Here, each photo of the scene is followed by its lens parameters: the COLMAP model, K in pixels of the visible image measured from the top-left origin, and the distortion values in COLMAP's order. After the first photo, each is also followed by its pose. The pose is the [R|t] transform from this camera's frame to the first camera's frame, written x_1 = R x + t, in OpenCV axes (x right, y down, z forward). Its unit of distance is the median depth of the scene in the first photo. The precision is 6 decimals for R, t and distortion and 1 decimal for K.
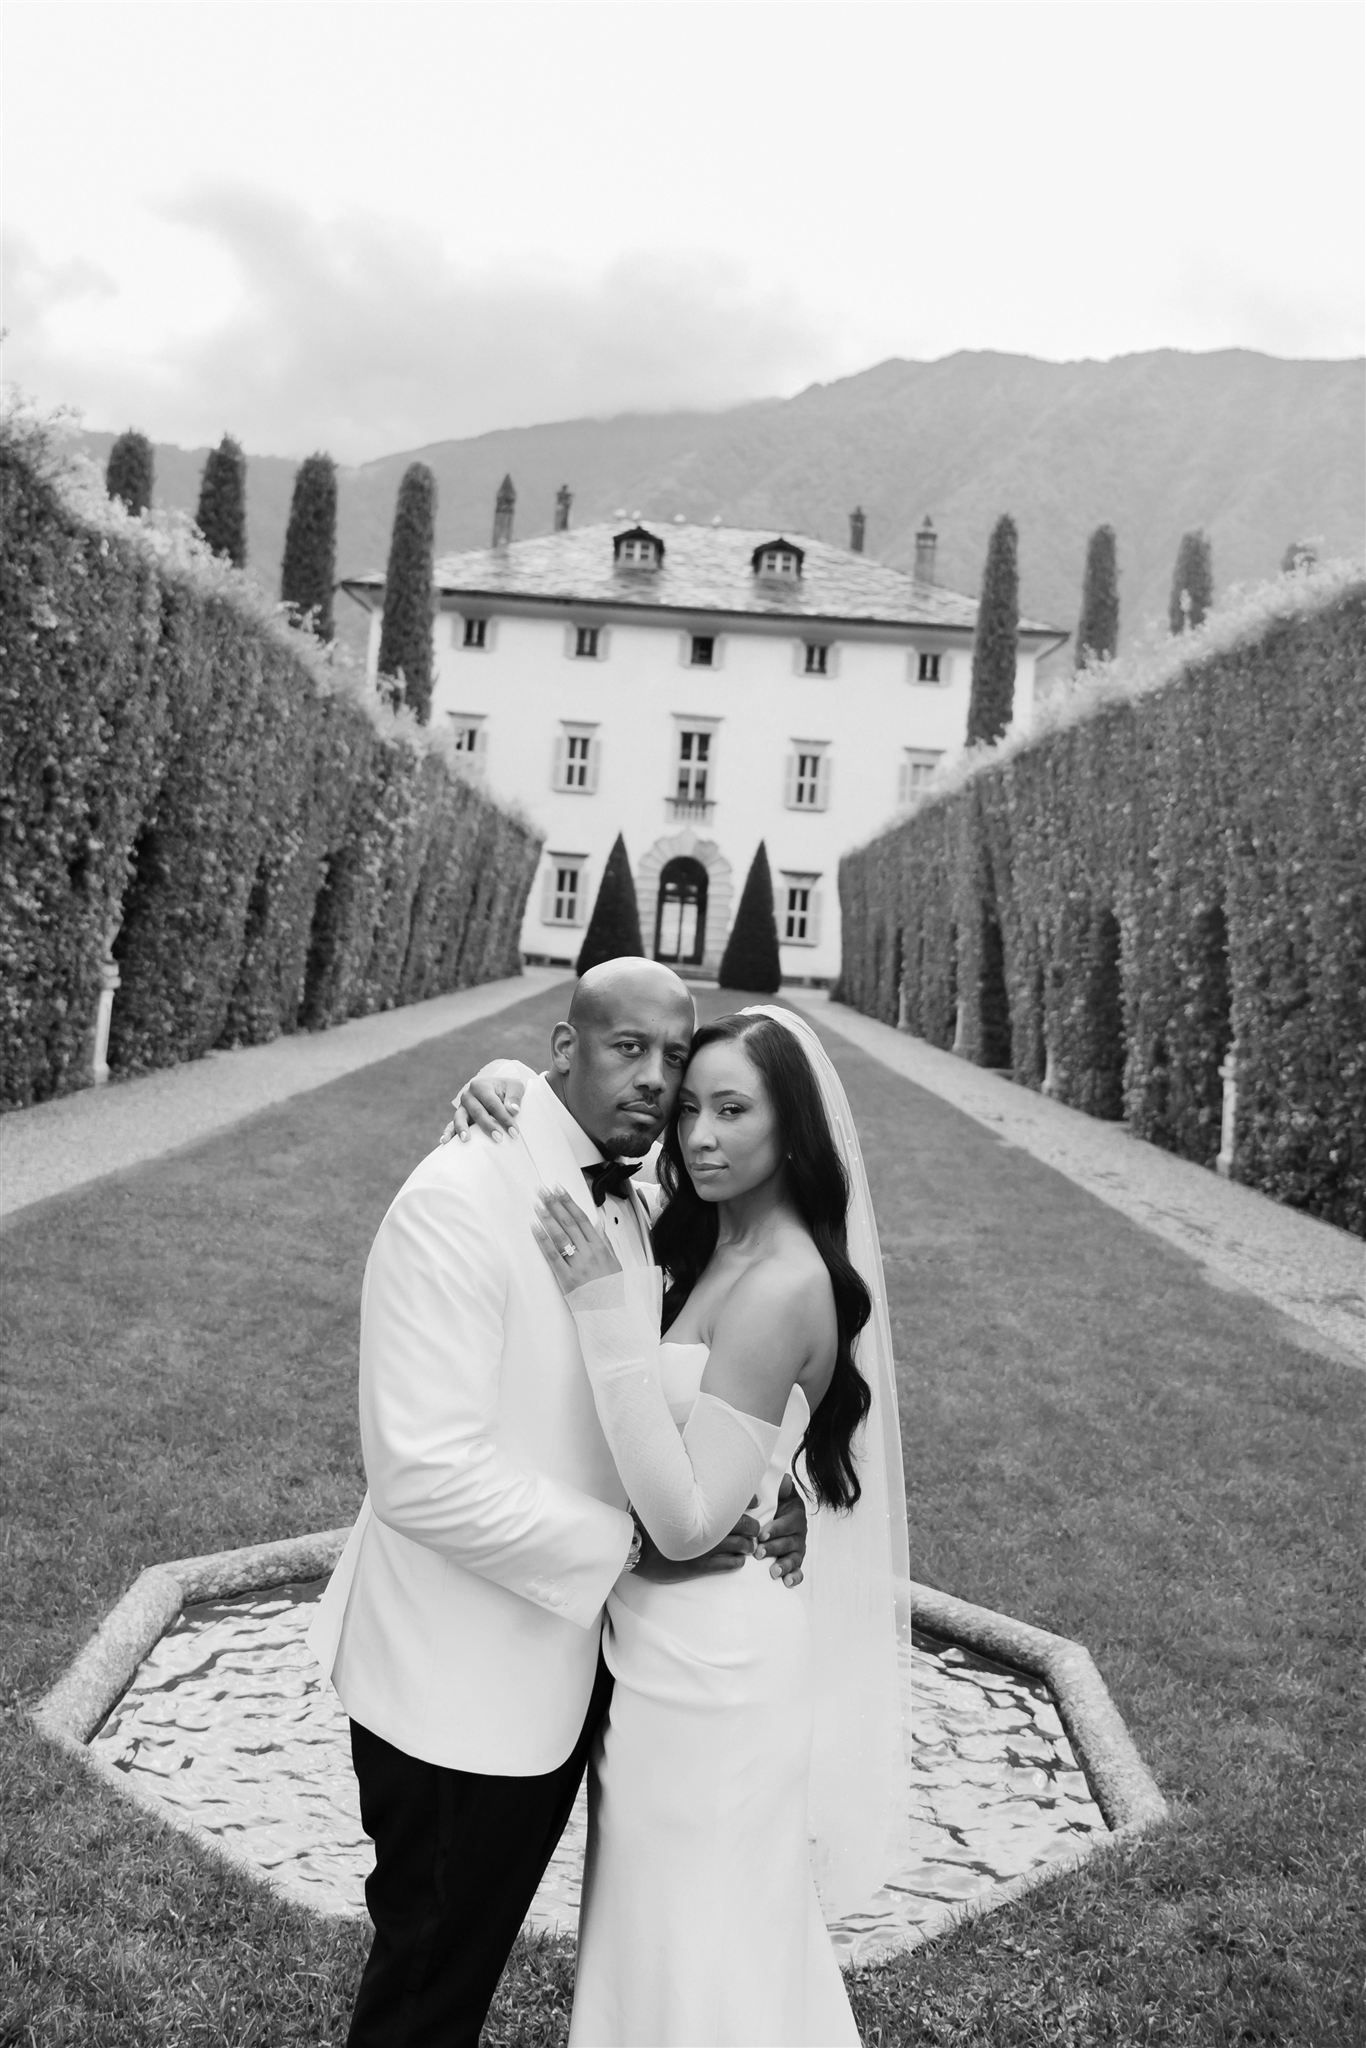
lens RADIAL K [[1959.4, 0, 670.0], [0, 1959.4, 713.1], [0, 0, 1]] dist [-0.013790, 0.000000]
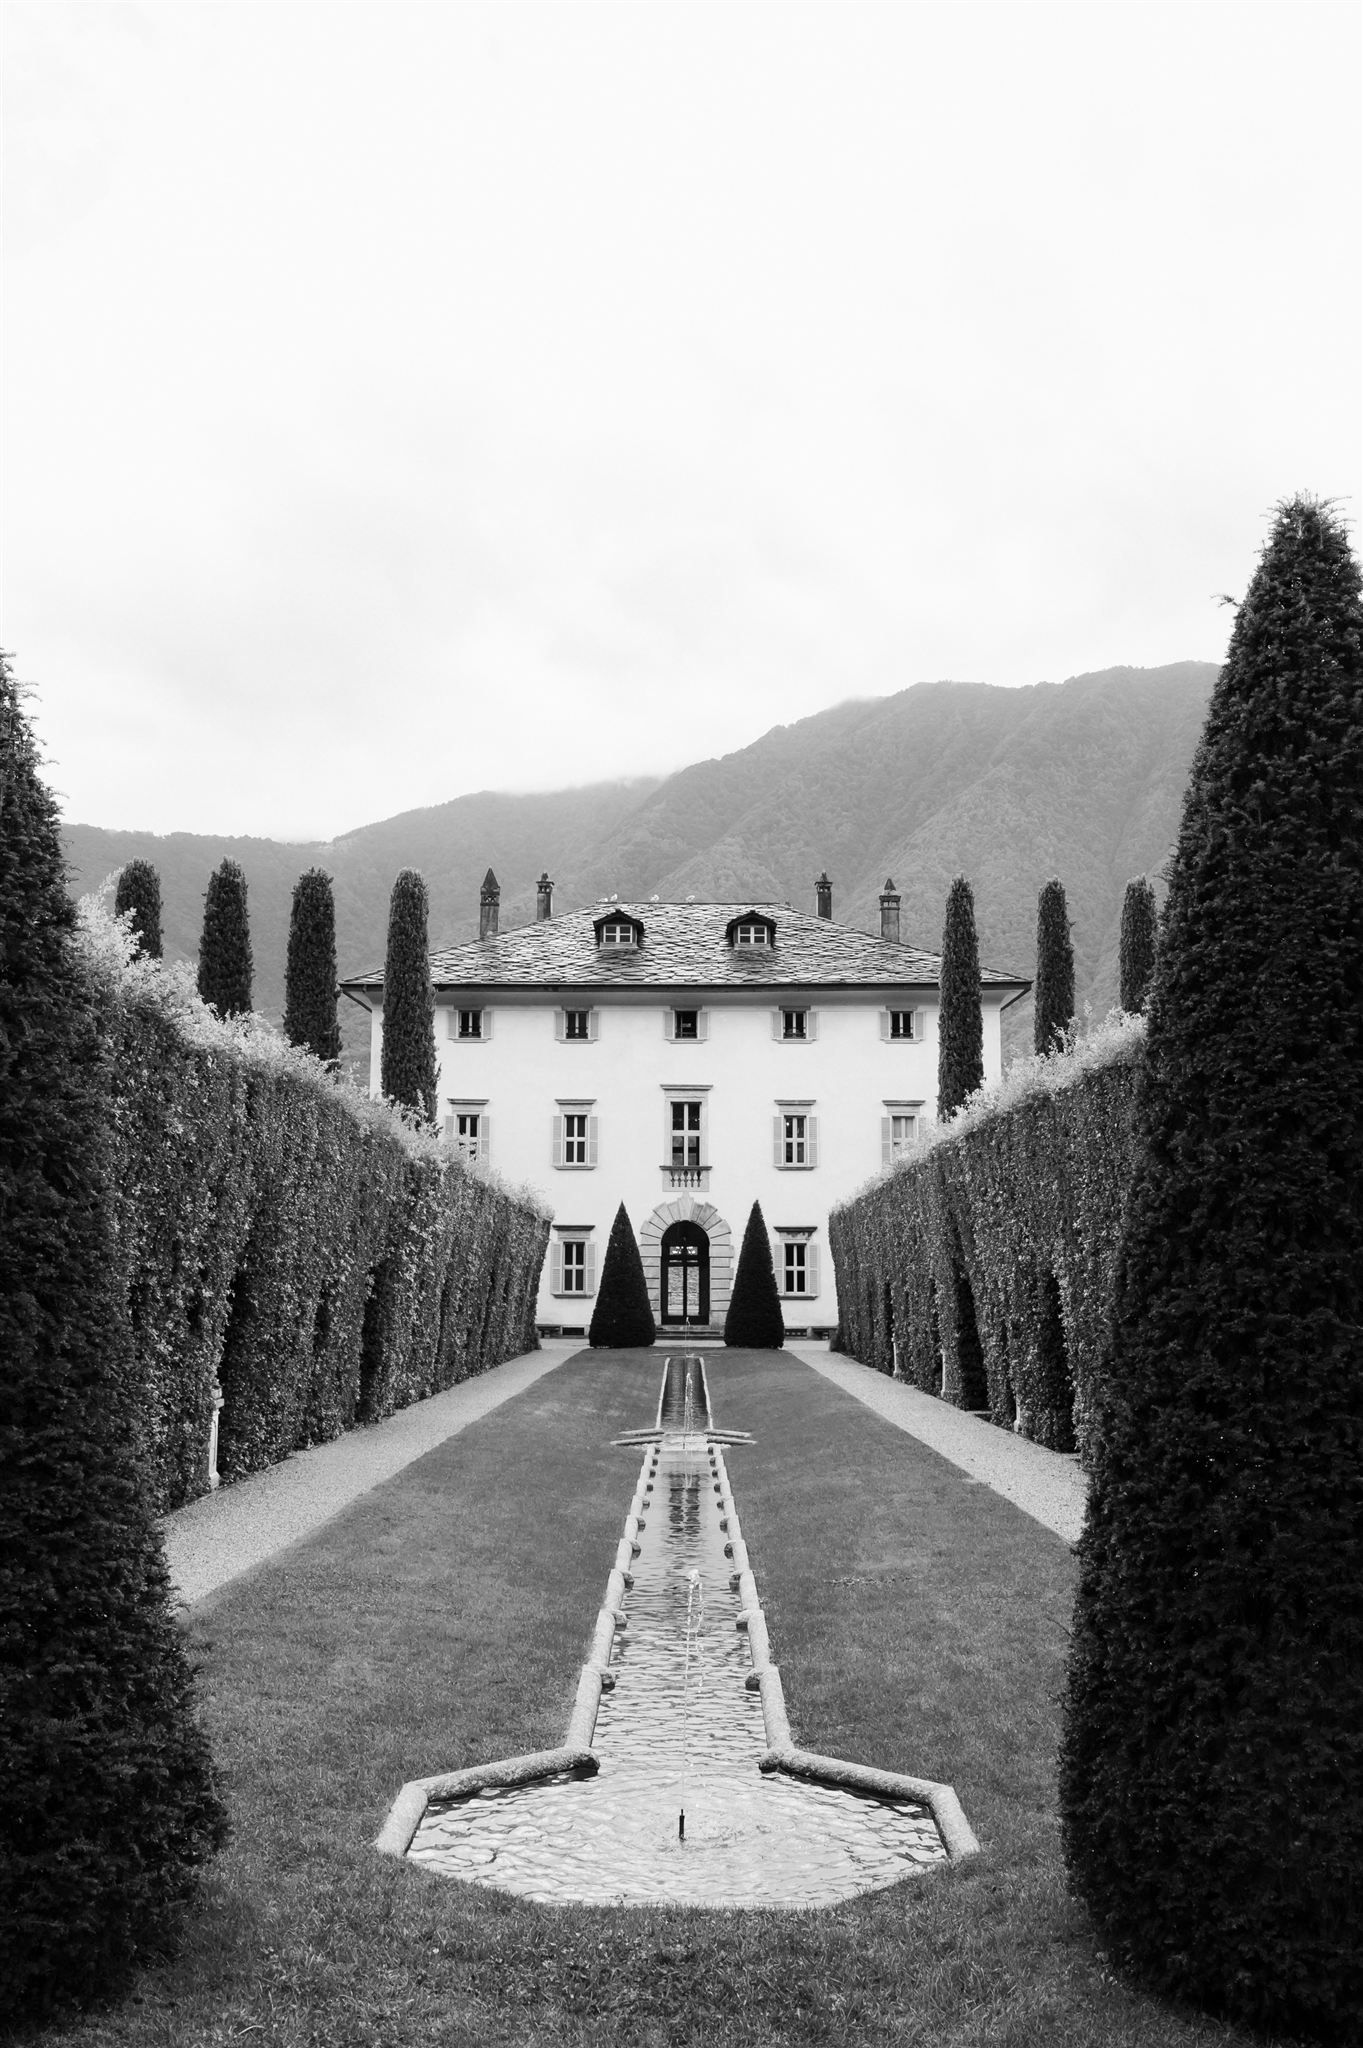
lens RADIAL K [[2004.1, 0, 672.6], [0, 2004.1, 928.4], [0, 0, 1]] dist [-0.005331, 0.000000]
pose [[0.997196, -0.073892, 0.011862, 0.000343], [0.074475, 0.995410, -0.060101, -0.036620], [-0.007366, 0.060816, 0.998122, -0.157455]]
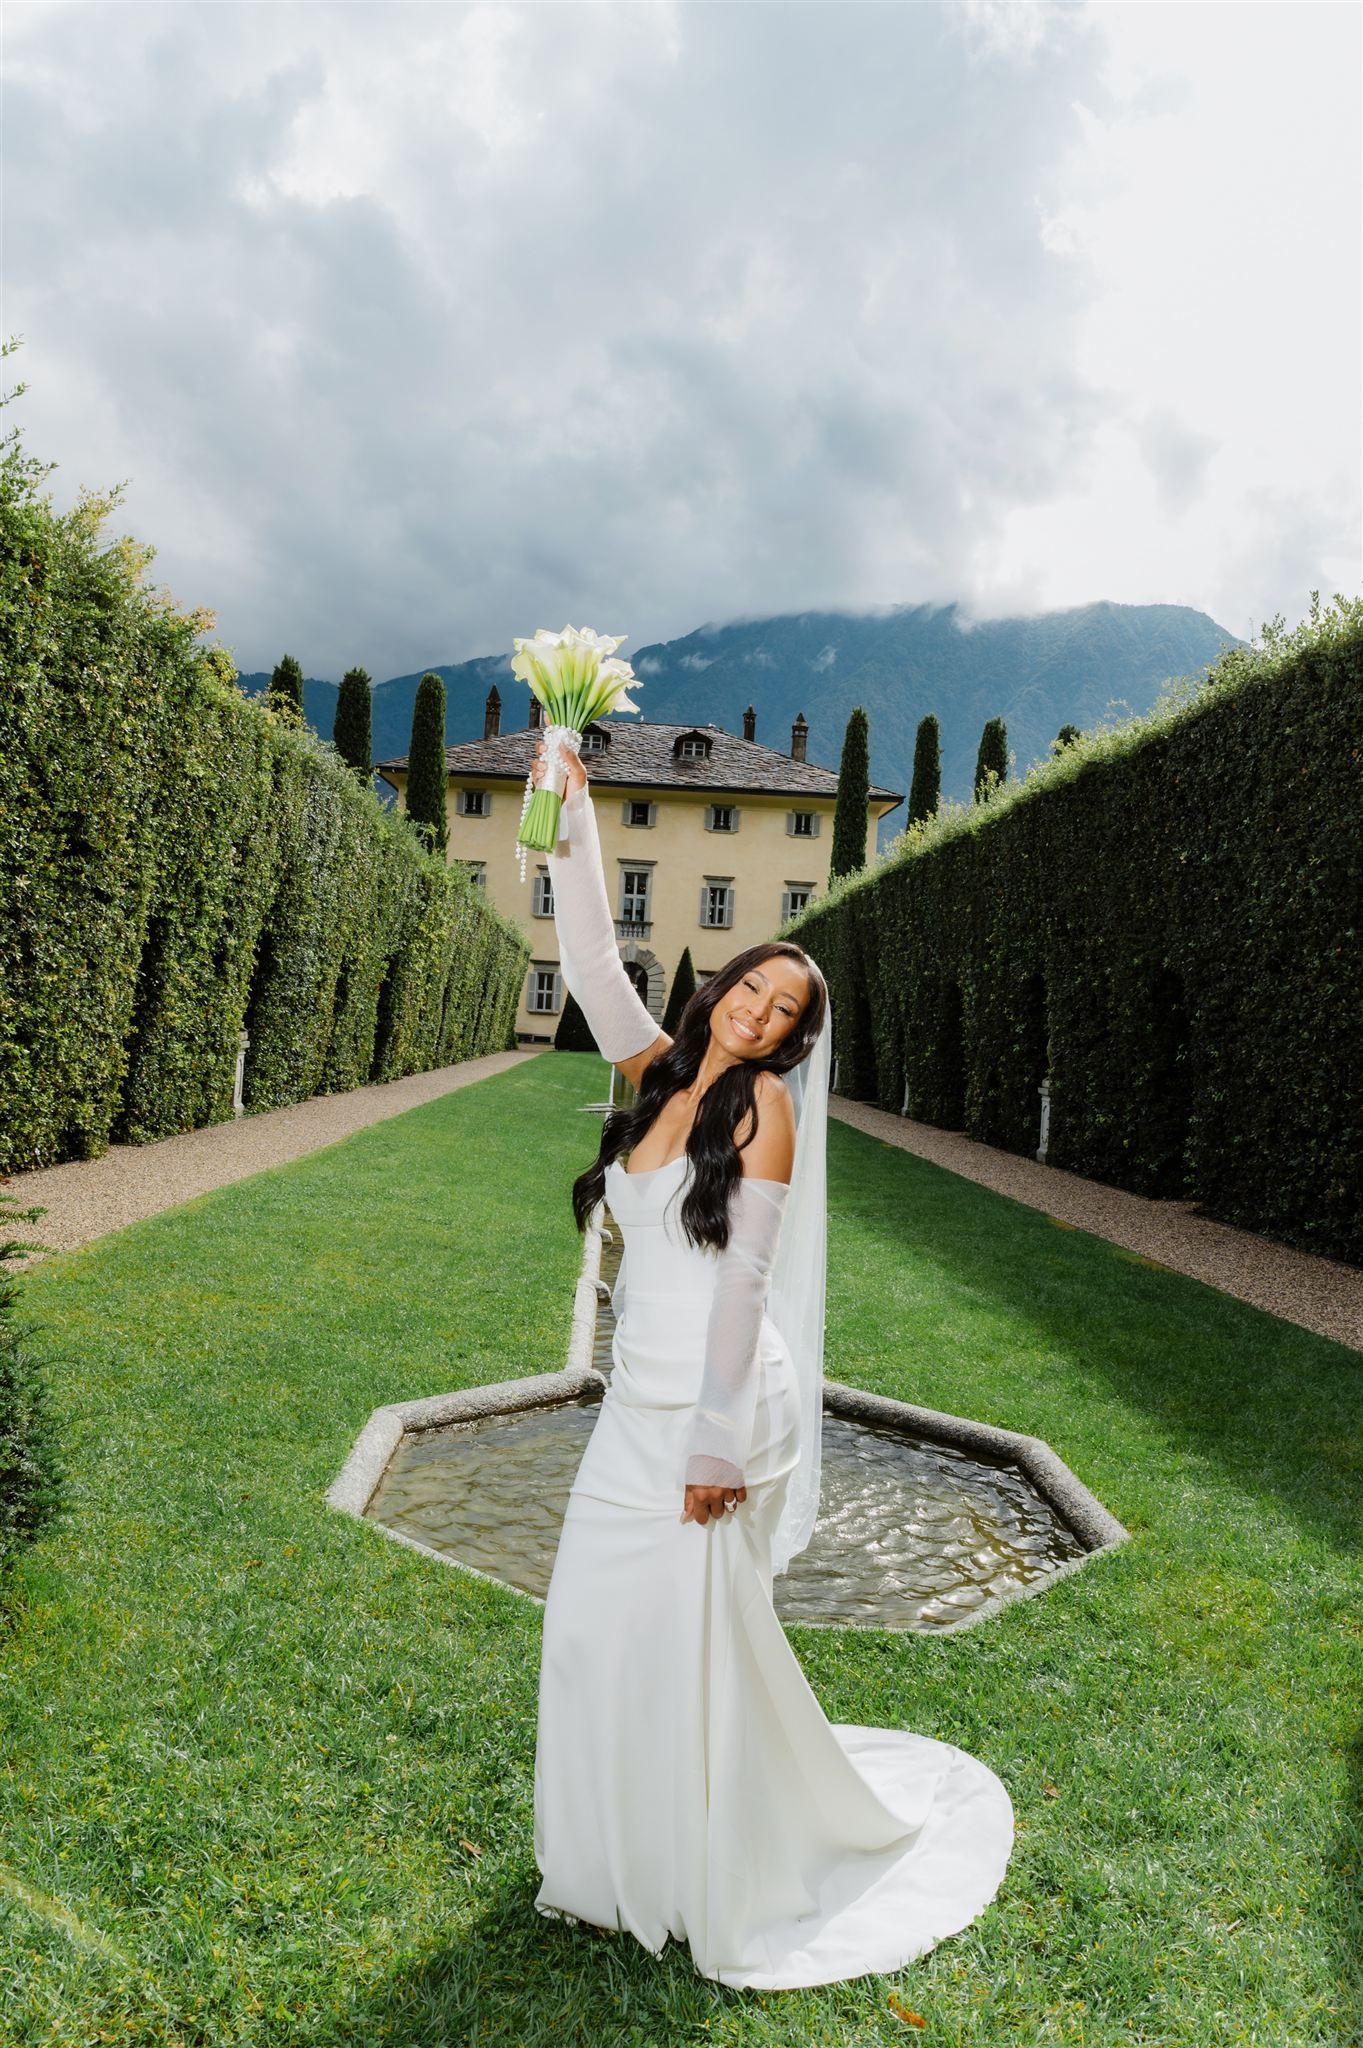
lens RADIAL K [[1404.9, 0, 668.4], [0, 1404.9, 987.0], [0, 0, 1]] dist [-0.001590, -0.000163]
pose [[0.998812, -0.019146, 0.044802, -0.019381], [0.015285, 0.996266, 0.084978, 0.011434], [-0.046261, -0.084193, 0.995375, 0.004493]]
